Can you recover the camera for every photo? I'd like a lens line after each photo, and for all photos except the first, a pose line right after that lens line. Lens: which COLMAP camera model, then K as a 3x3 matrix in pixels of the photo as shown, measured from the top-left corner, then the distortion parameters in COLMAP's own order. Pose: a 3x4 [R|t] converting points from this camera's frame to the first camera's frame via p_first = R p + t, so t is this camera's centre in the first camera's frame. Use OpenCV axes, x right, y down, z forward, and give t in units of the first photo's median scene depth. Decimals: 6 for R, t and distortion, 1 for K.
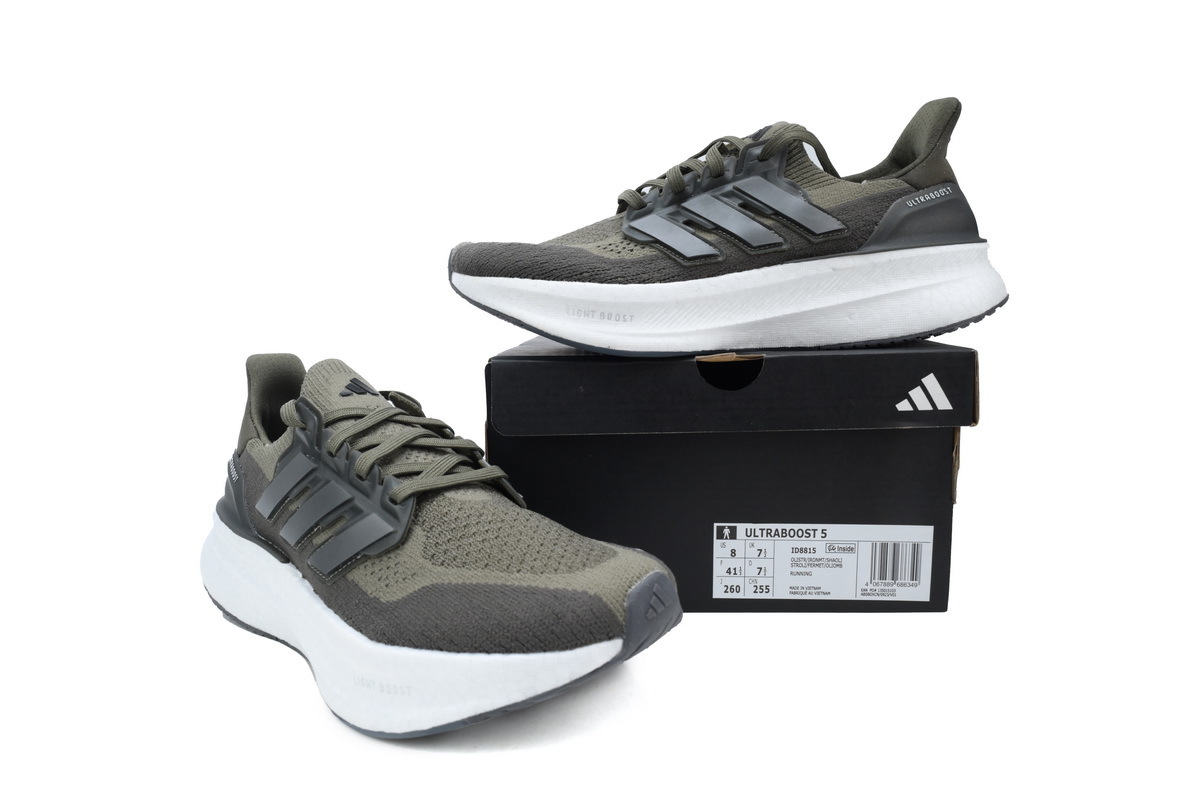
lens RADIAL K [[819.6, 0, 598.4], [0, 819.6, 395.5], [0, 0, 1]] dist [-0.066332, 0.000550]
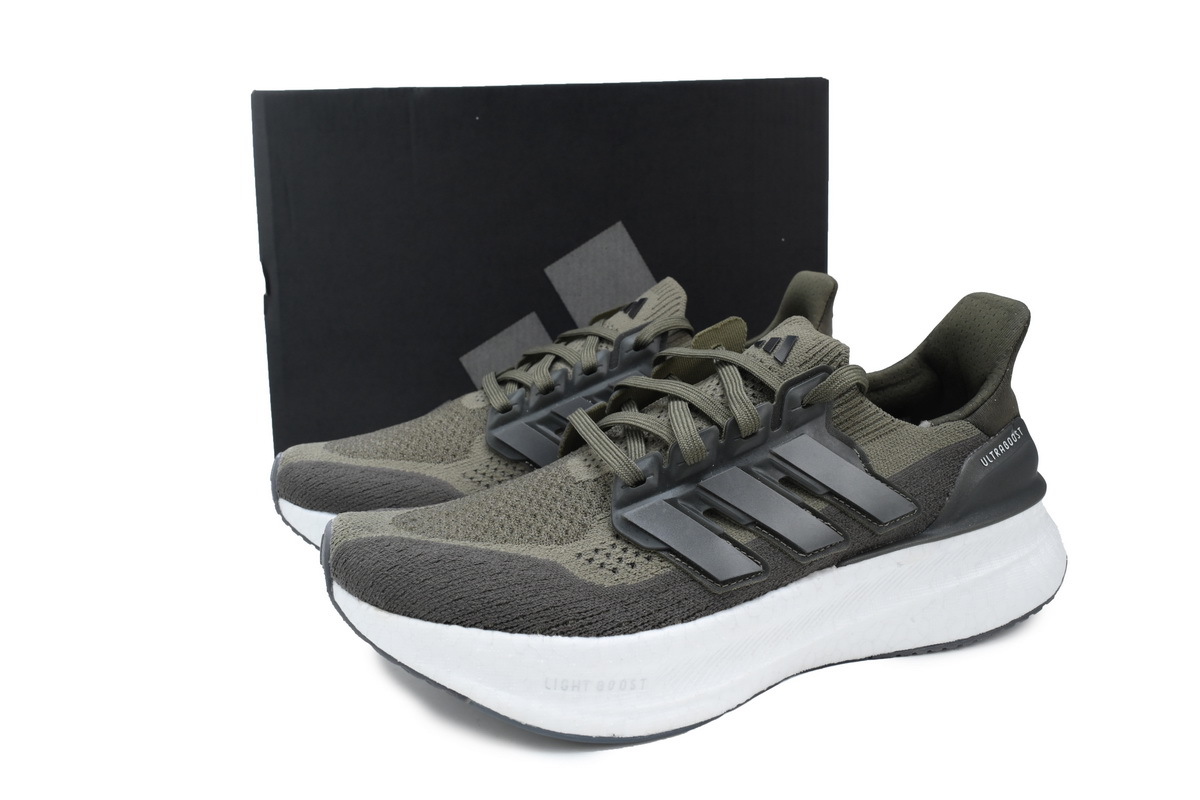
lens RADIAL K [[819.6, 0, 596.2], [0, 819.6, 401.4], [0, 0, 1]] dist [-0.066332, 0.000550]
pose [[0.962482, -0.026578, 0.270041, -0.159279], [0.000271, 0.995285, 0.096990, -0.370109], [-0.271345, -0.093278, 0.957951, 0.398820]]
